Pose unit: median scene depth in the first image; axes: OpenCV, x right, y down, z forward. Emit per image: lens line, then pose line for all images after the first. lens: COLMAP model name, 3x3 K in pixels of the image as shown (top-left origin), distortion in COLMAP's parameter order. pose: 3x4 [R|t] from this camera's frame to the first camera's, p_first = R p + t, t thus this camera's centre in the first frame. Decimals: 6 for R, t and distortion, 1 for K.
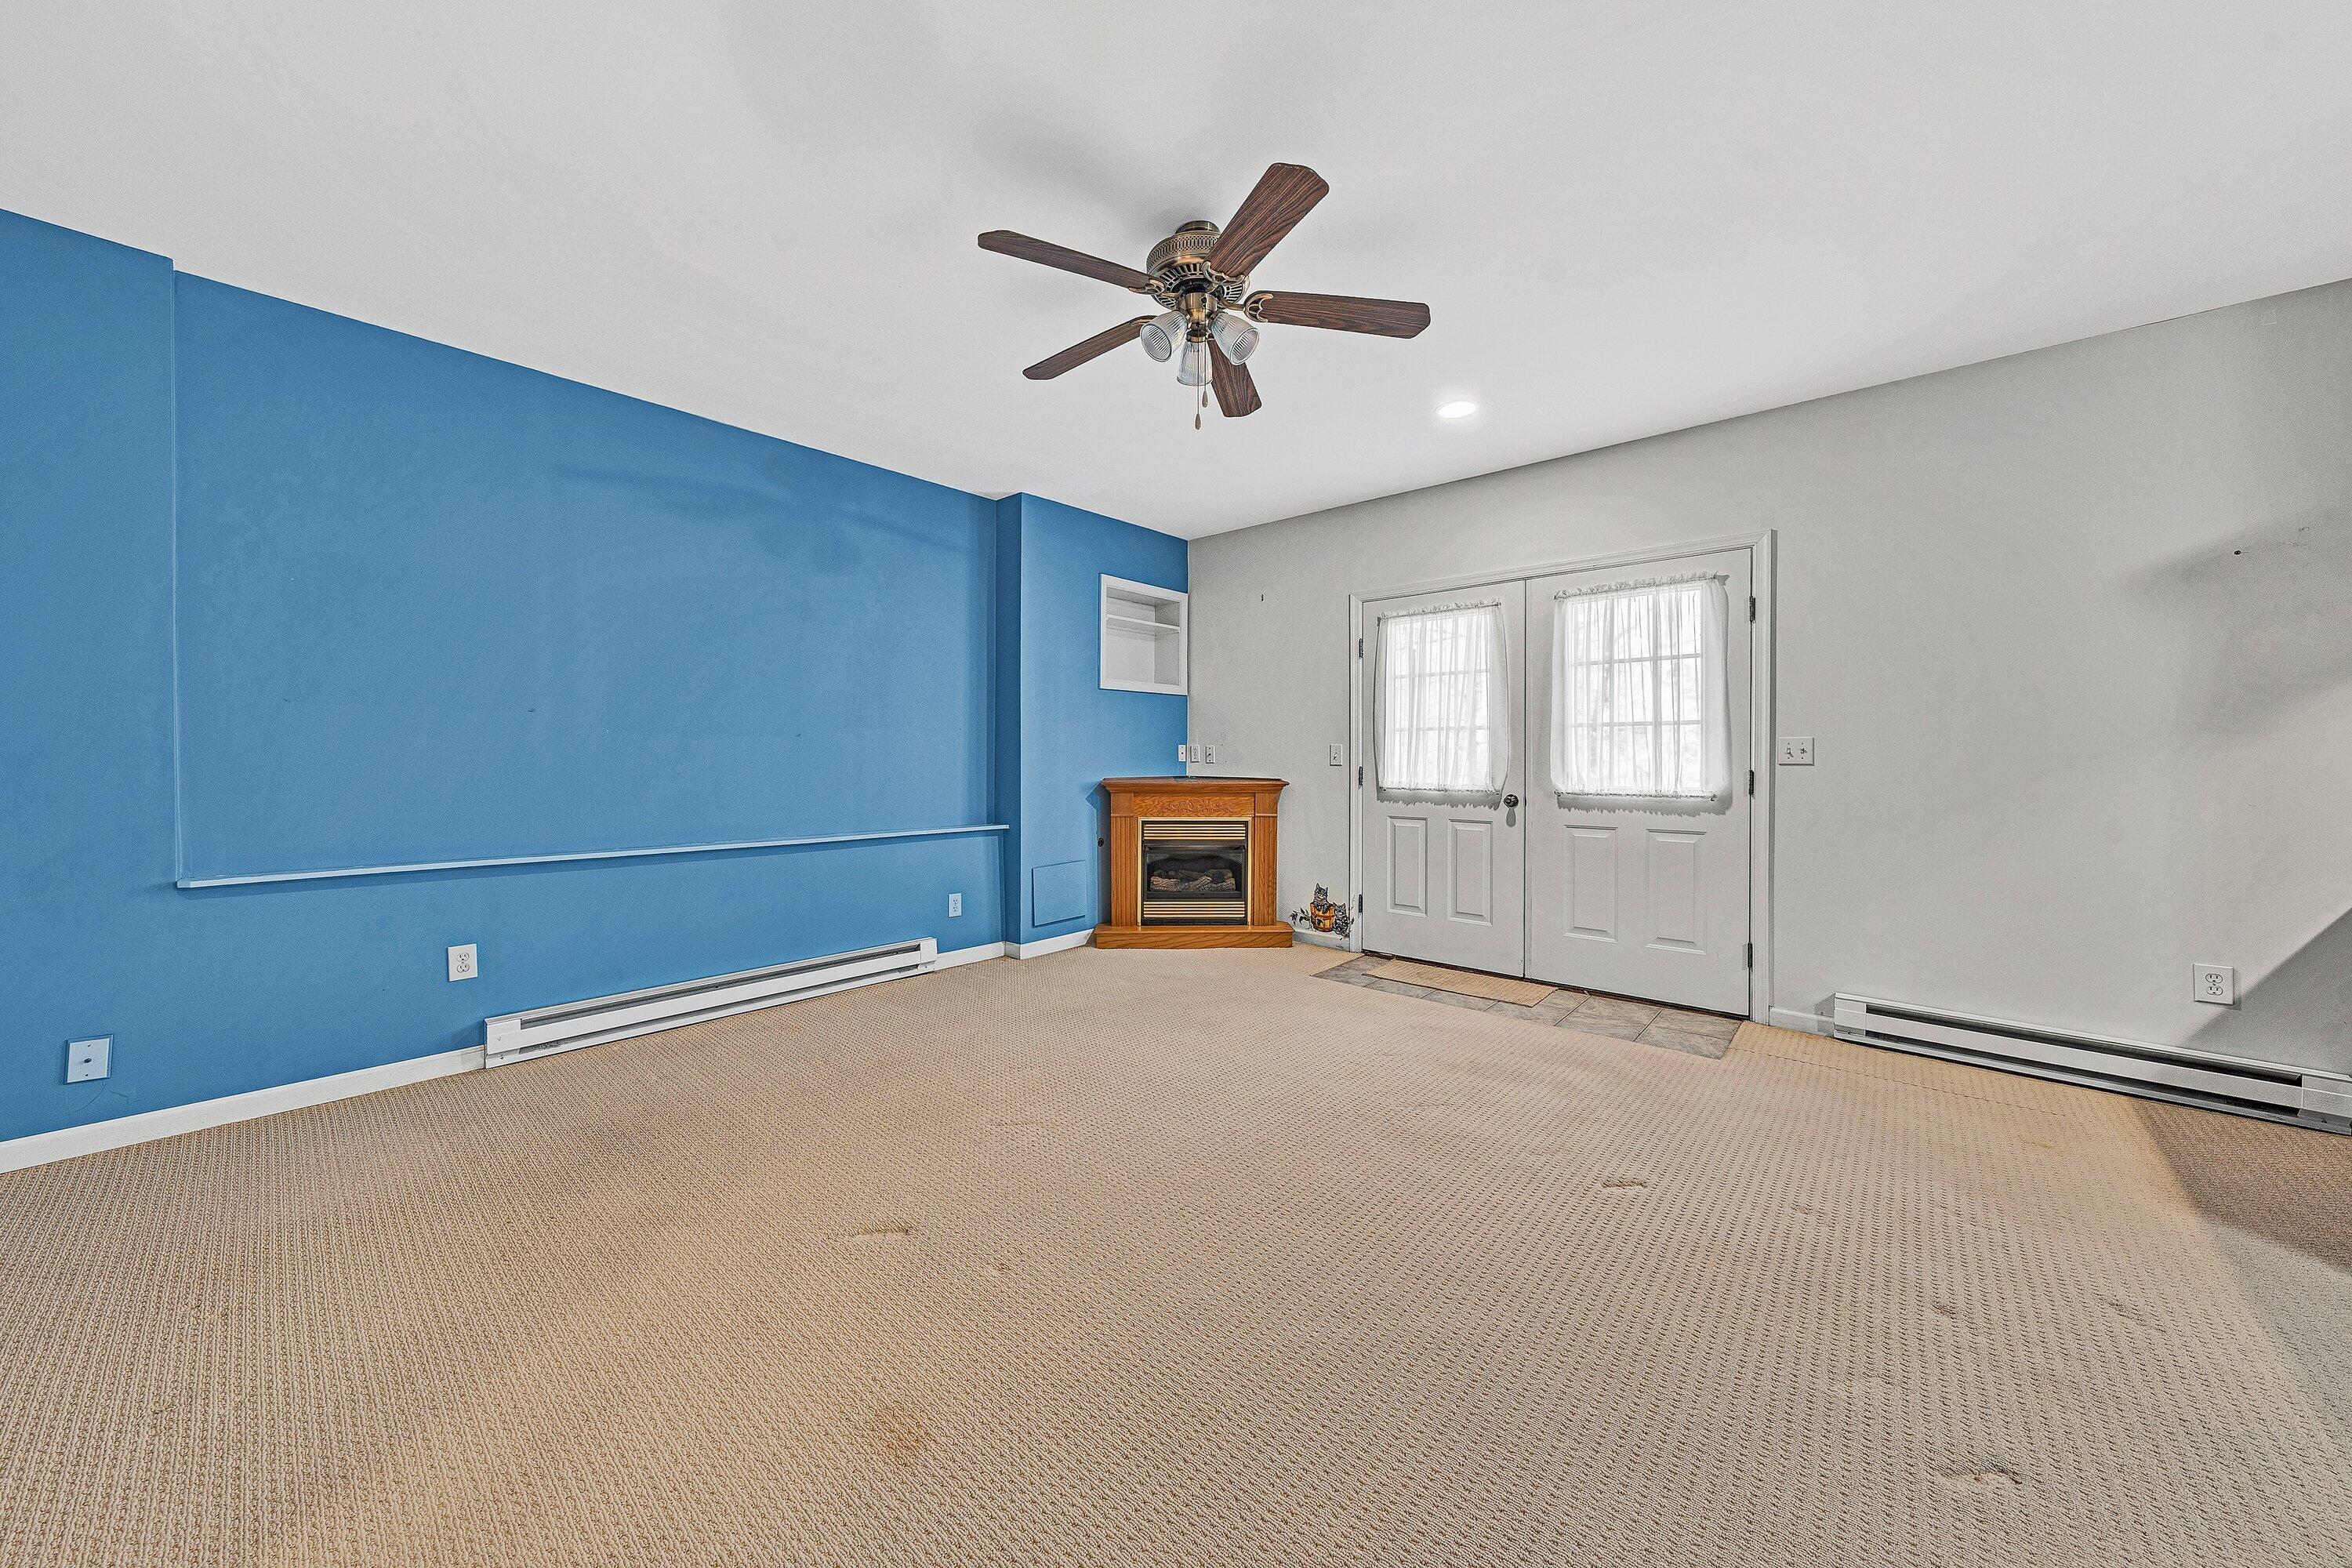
lens RADIAL K [[815.4, 0, 1173.0], [0, 815.4, 769.1], [0, 0, 1]] dist [-0.000116, -0.000017]
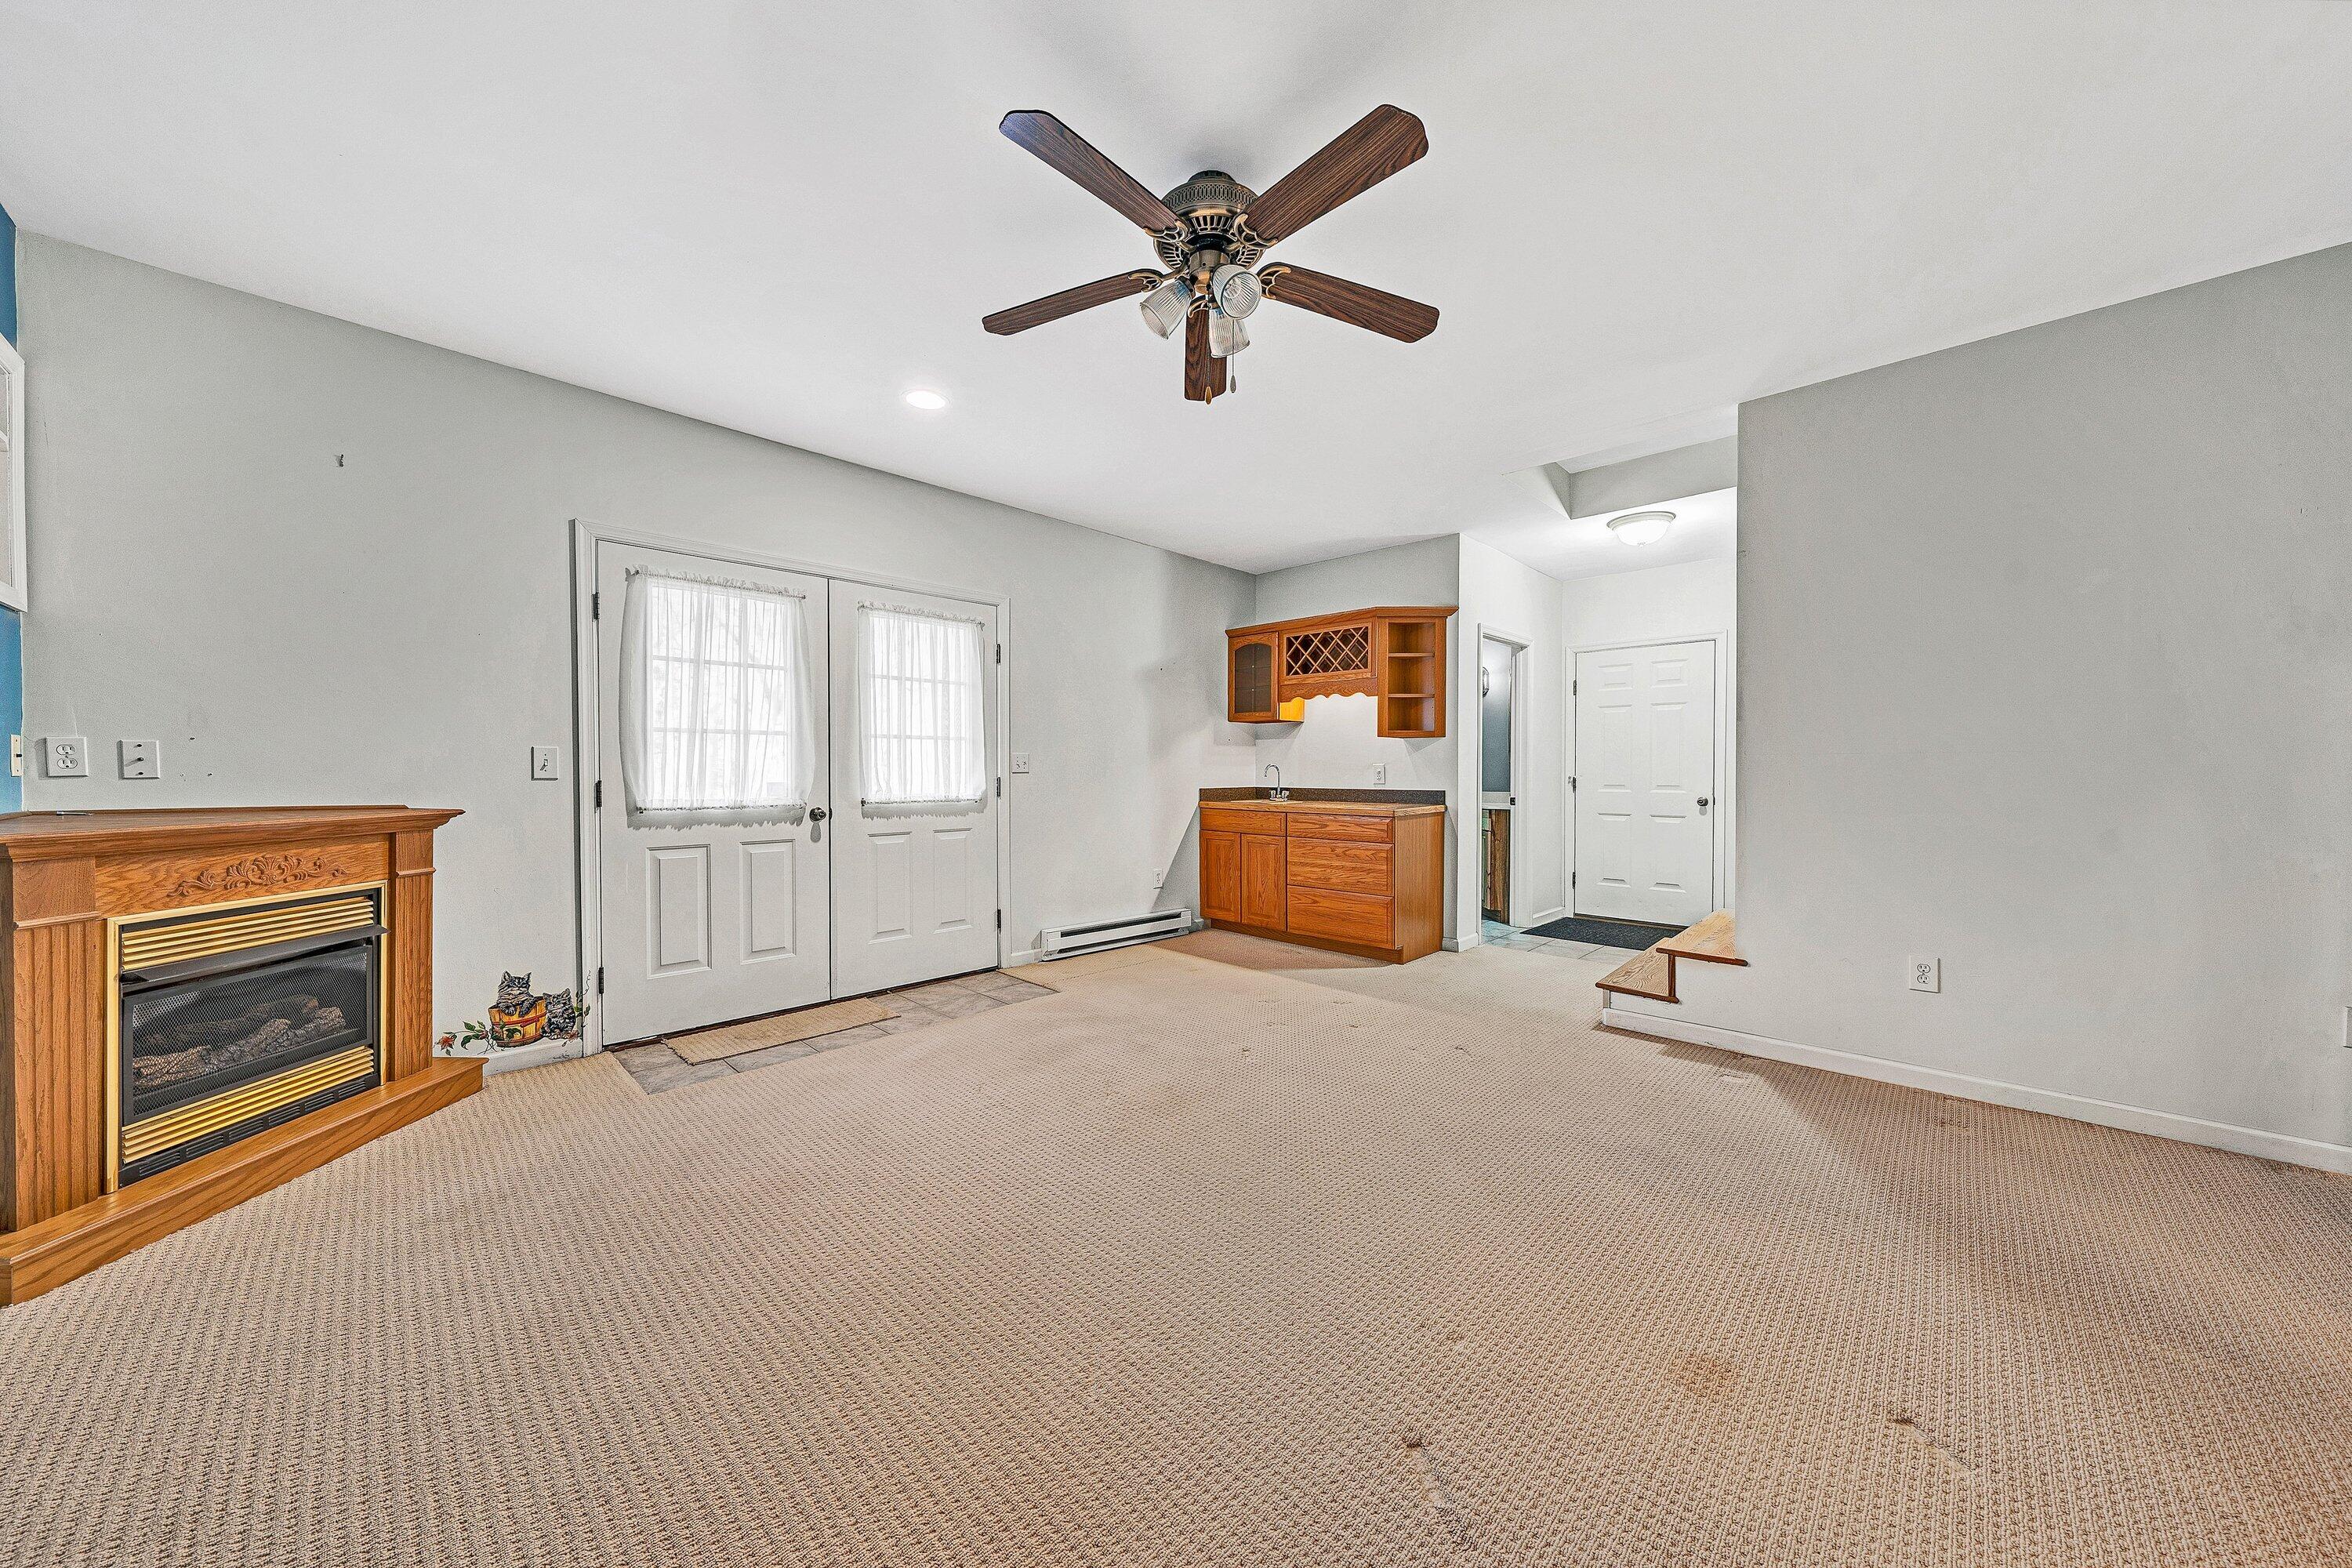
lens RADIAL K [[811.1, 0, 1176.0], [0, 811.1, 784.0], [0, 0, 1]] dist [-0.001721, -0.000182]
pose [[0.044556, -0.019554, 0.998815, -0.426256], [0.012305, 0.999743, 0.019023, -0.007002], [-0.998931, 0.011442, 0.044785, 0.487372]]
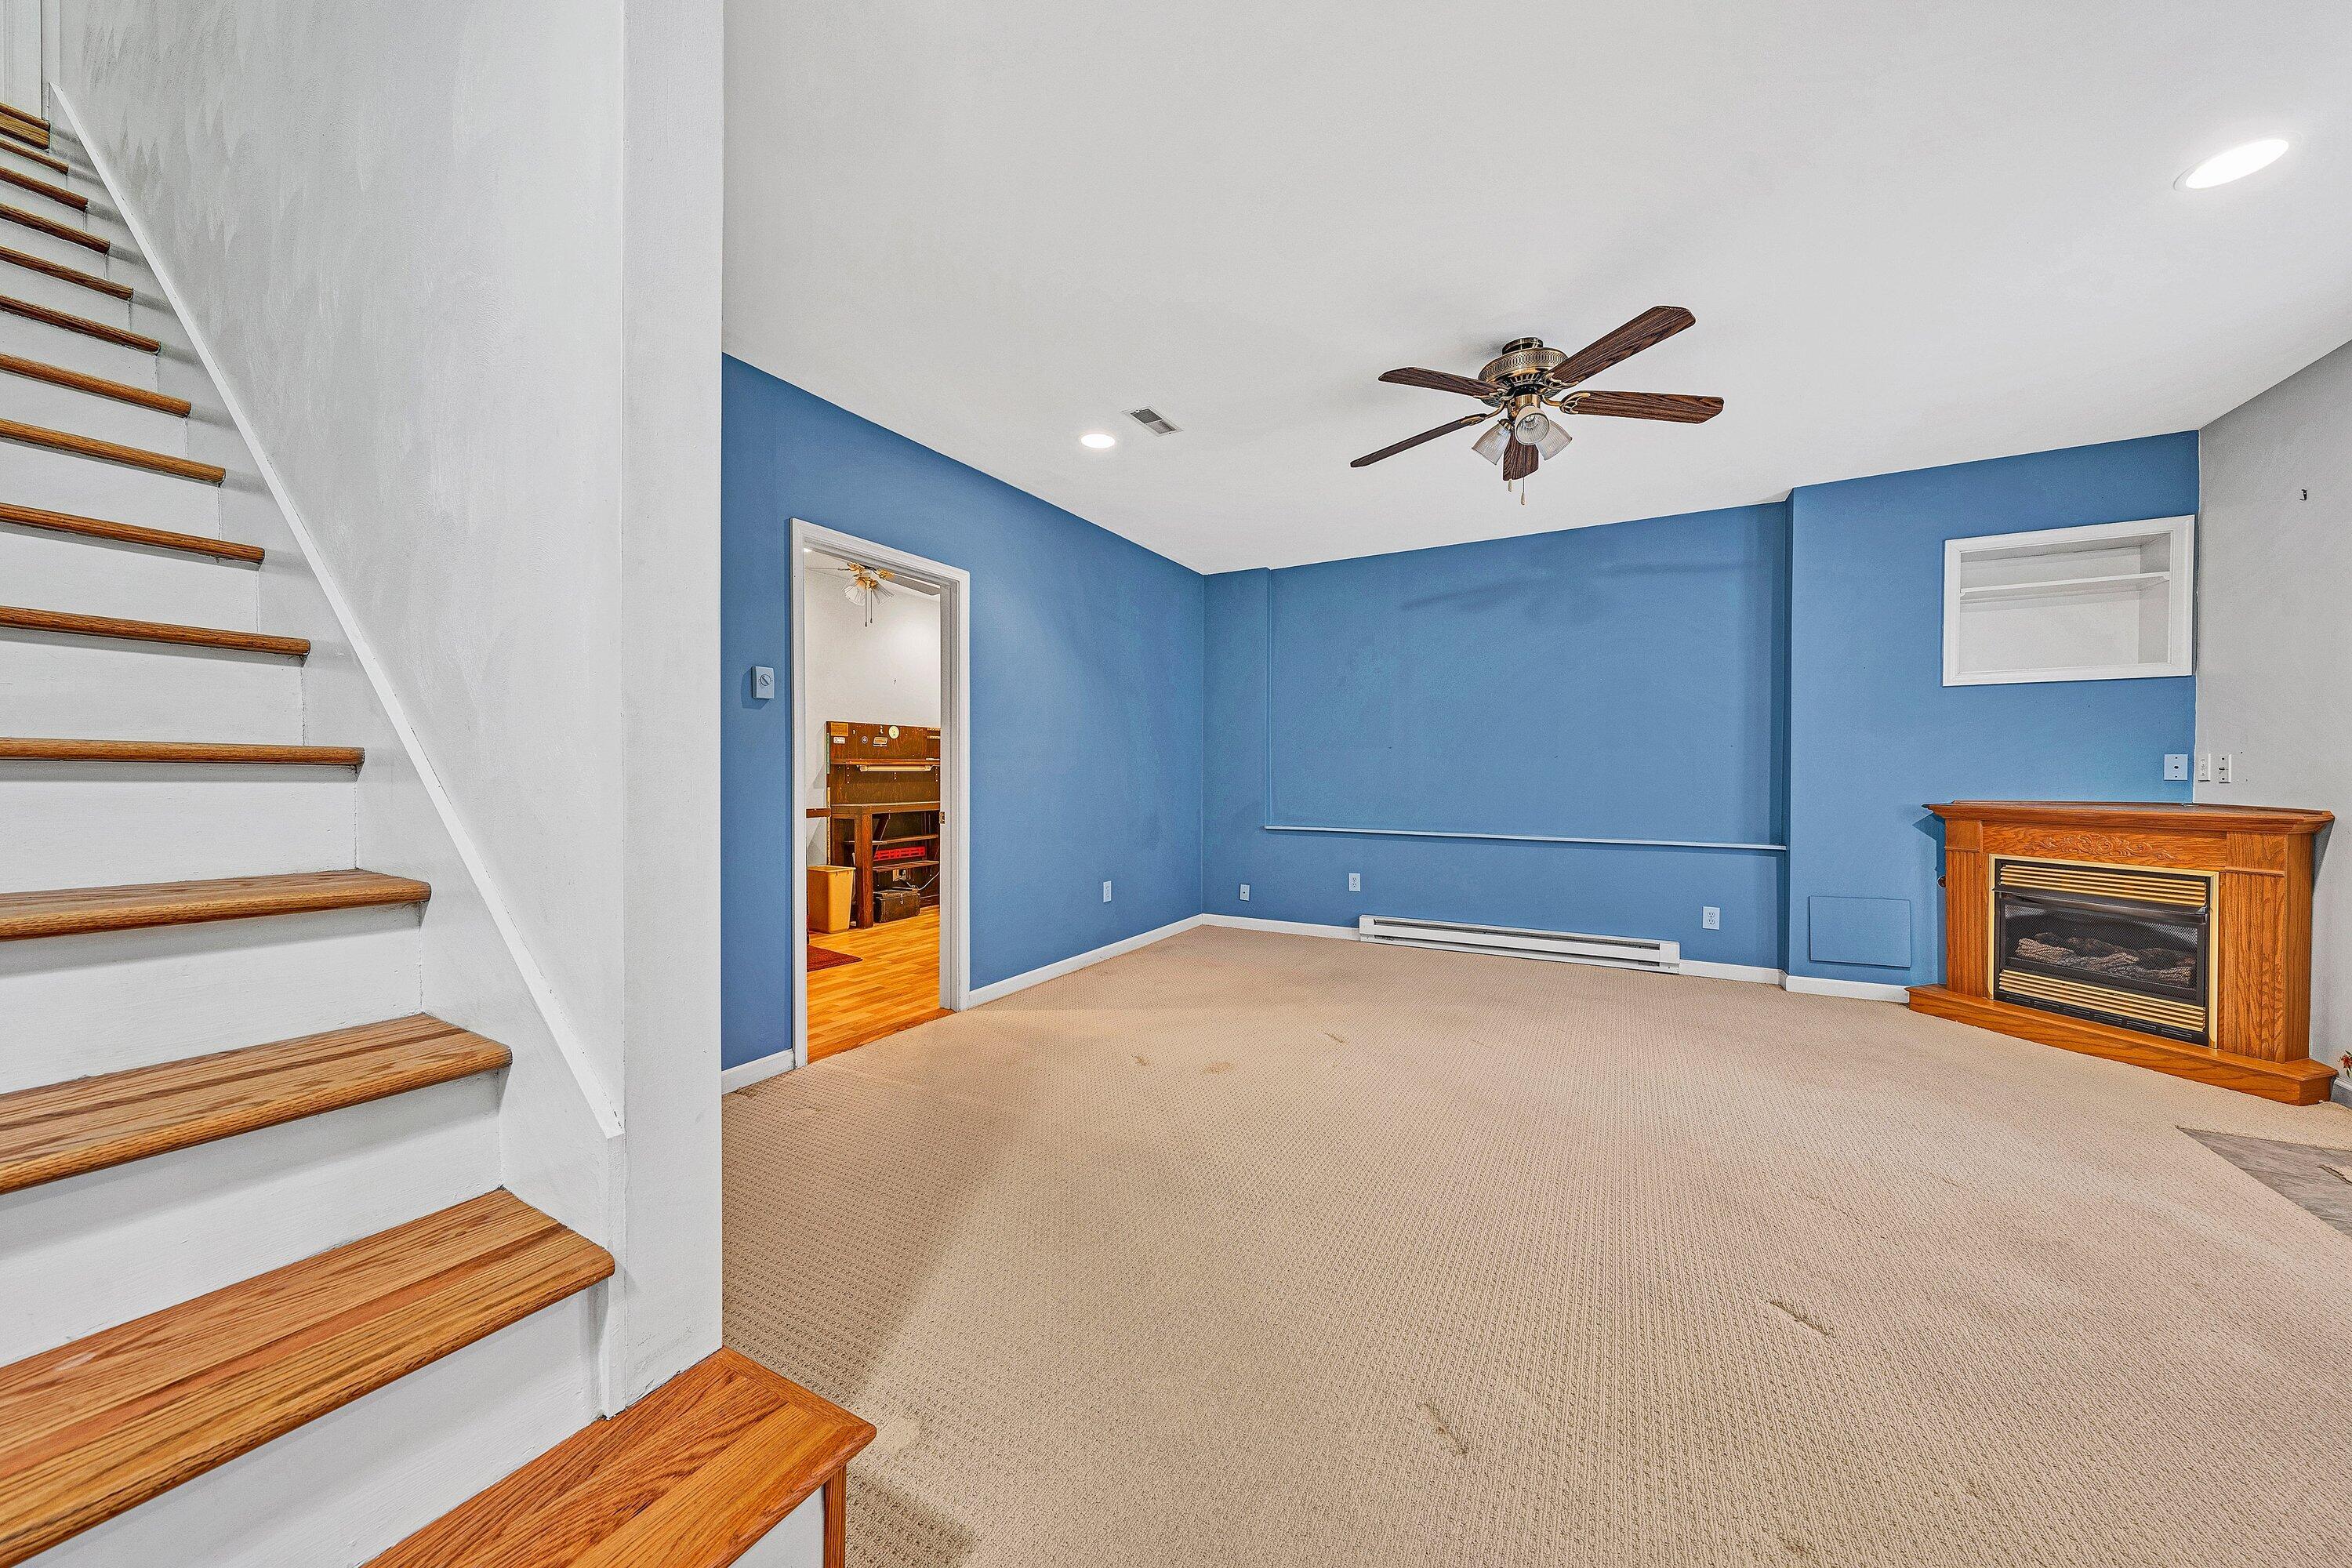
lens RADIAL K [[811.1, 0, 1176.0], [0, 811.1, 784.0], [0, 0, 1]] dist [-0.001721, -0.000182]
pose [[0.223843, 0.012455, -0.974546, 0.536303], [-0.015238, 0.999841, 0.009278, -0.000425], [0.974506, 0.012773, 0.223997, 0.110040]]
